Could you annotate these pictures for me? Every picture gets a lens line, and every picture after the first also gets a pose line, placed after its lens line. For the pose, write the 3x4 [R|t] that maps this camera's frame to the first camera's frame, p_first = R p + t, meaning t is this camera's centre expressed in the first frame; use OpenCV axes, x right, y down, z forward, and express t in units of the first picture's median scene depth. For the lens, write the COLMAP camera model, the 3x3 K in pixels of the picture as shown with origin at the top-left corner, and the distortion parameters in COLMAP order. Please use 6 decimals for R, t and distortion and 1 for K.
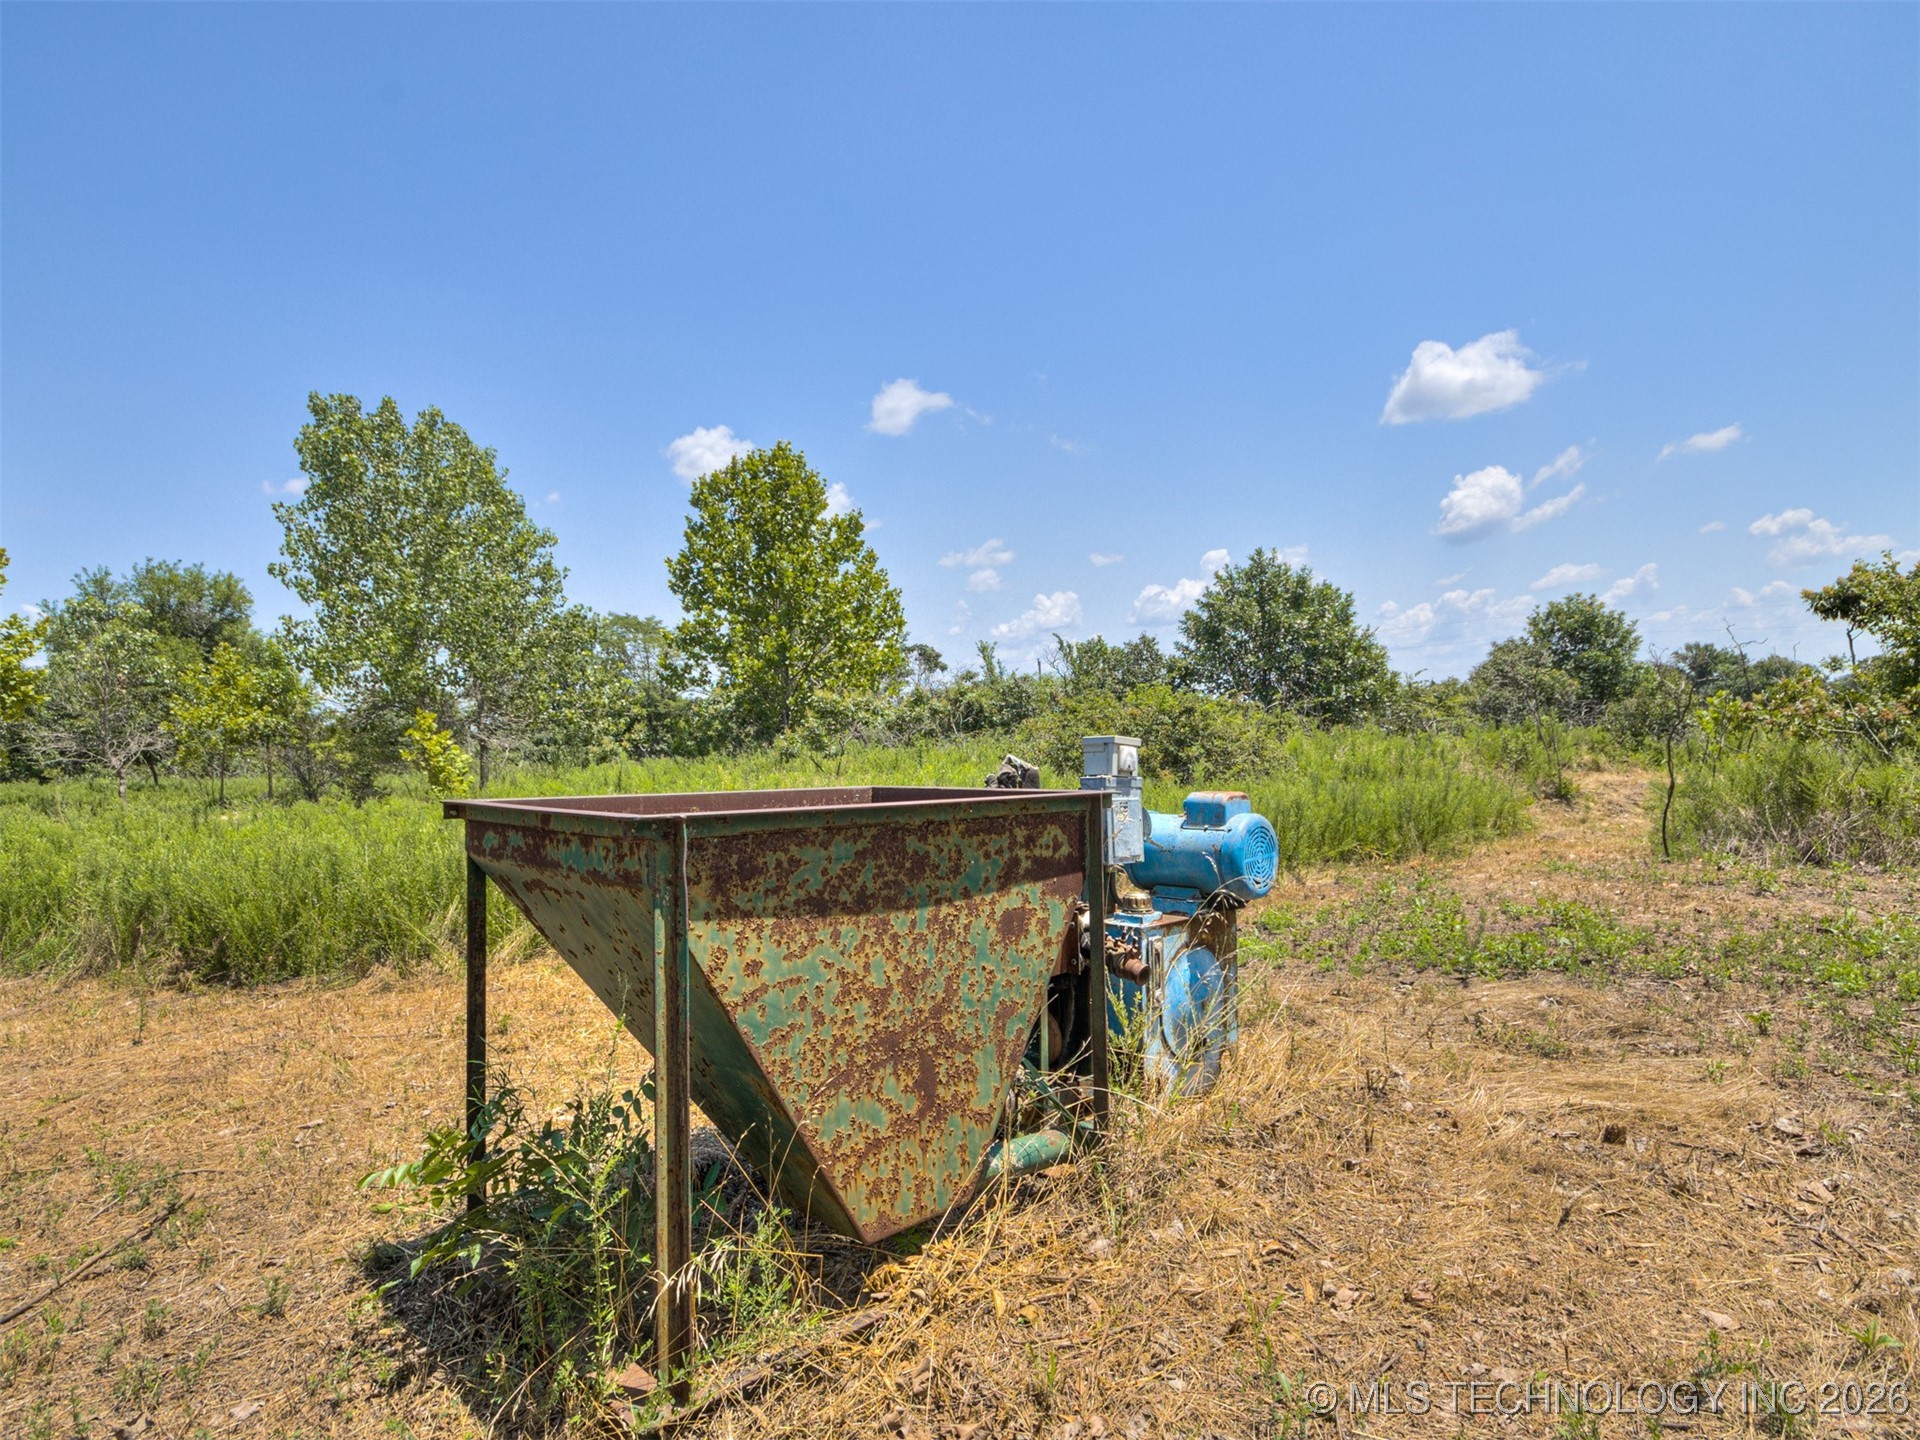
lens RADIAL K [[869.0, 0, 961.7], [0, 869.0, 720.2], [0, 0, 1]] dist [-0.003110, -0.000634]
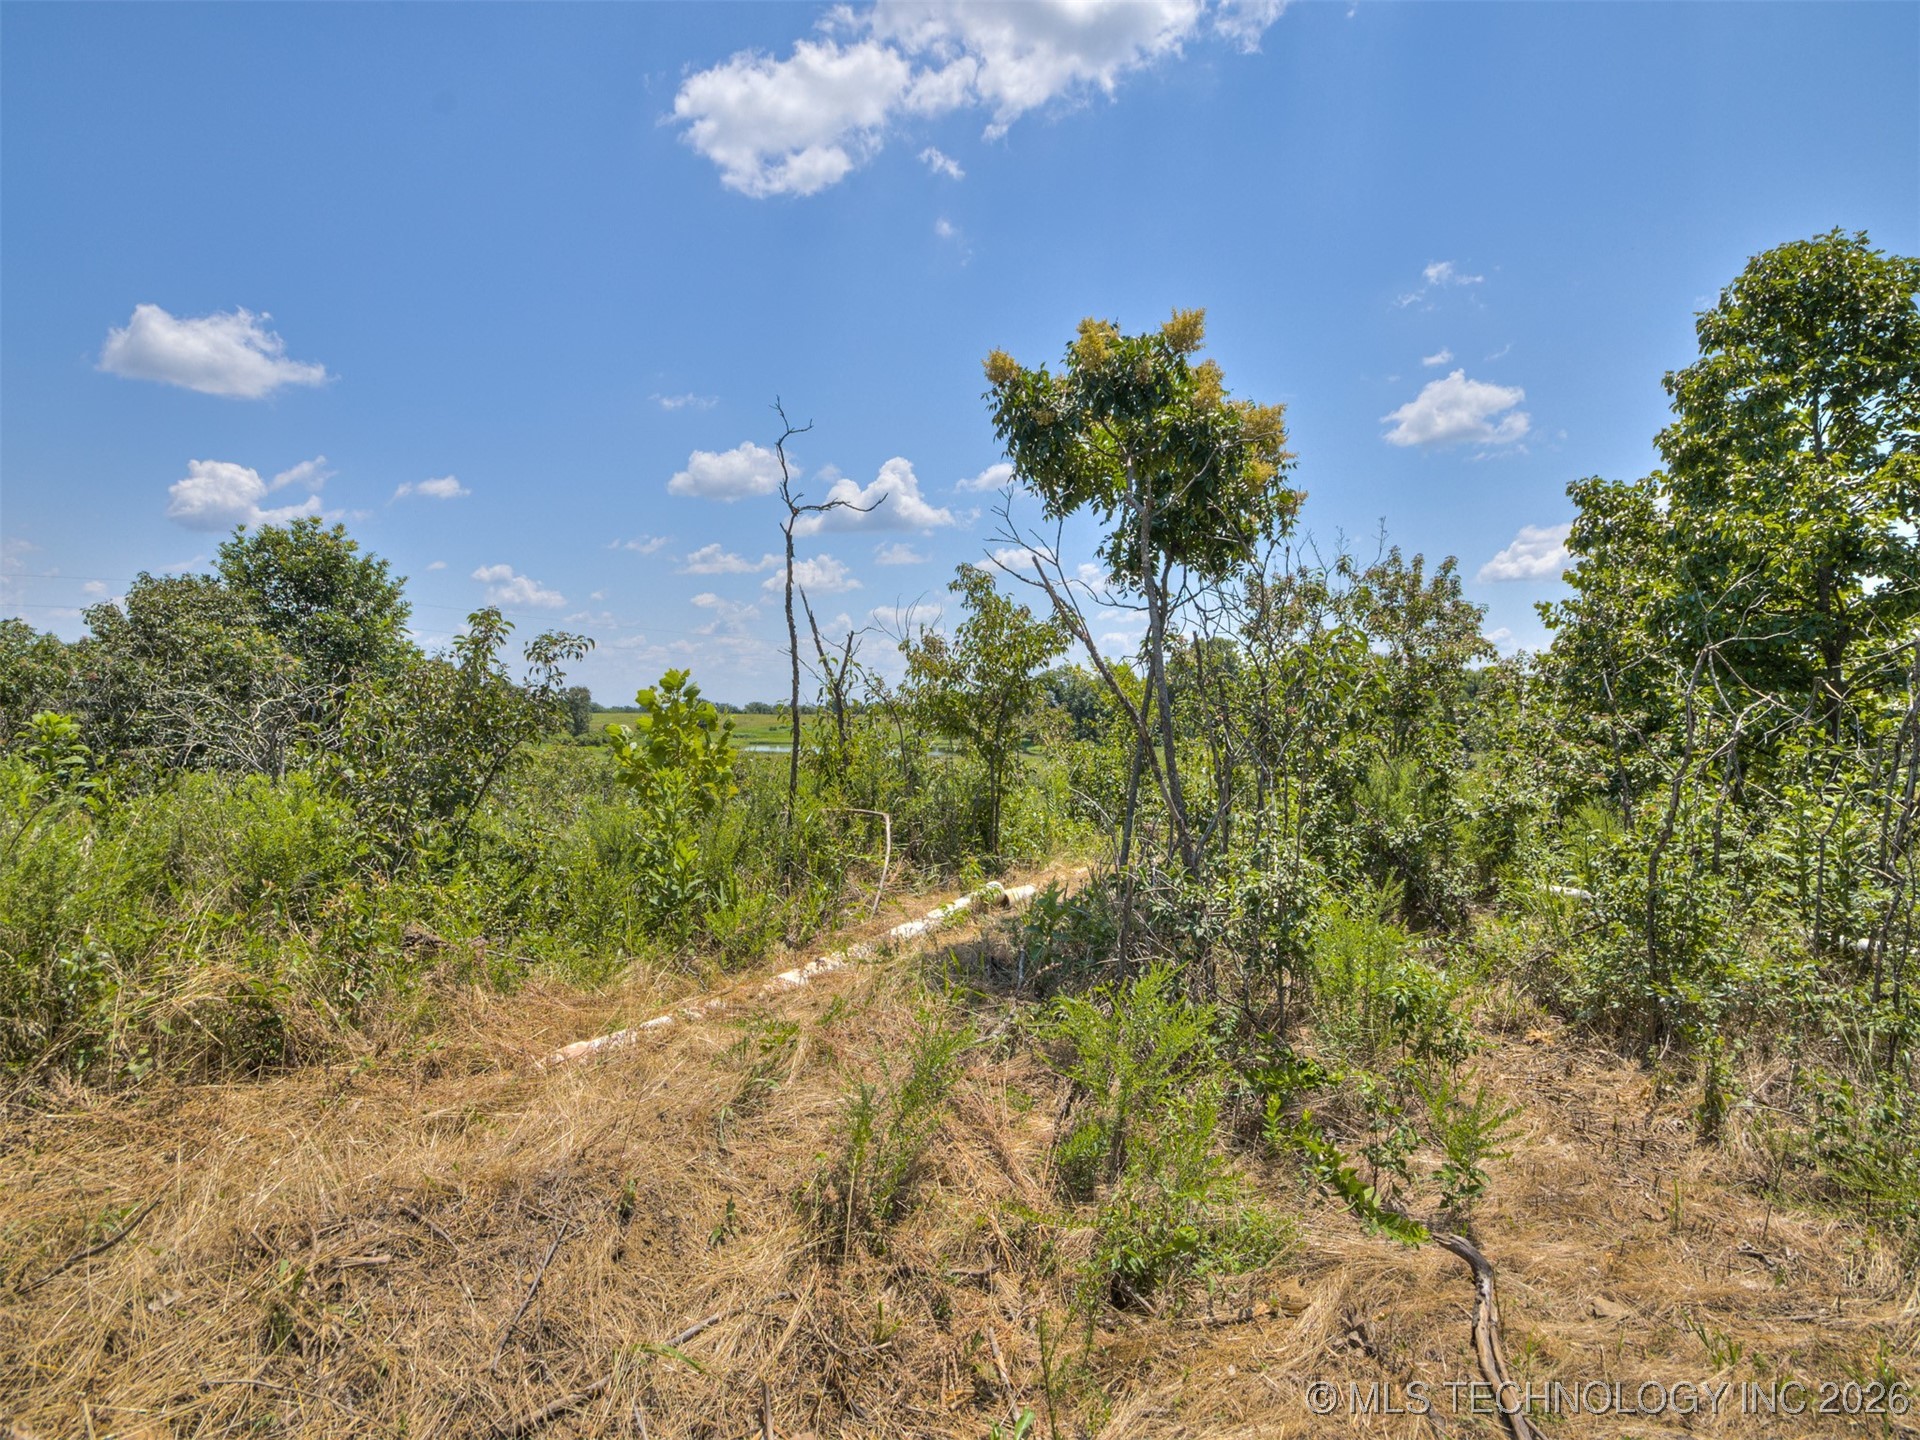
lens RADIAL K [[869.0, 0, 962.1], [0, 869.0, 728.7], [0, 0, 1]] dist [-0.003110, -0.000634]
pose [[0.312464, 0.031515, 0.949407, 0.295594], [-0.033823, 0.999185, -0.022036, -0.003863], [-0.949327, -0.025226, 0.313275, 0.396726]]
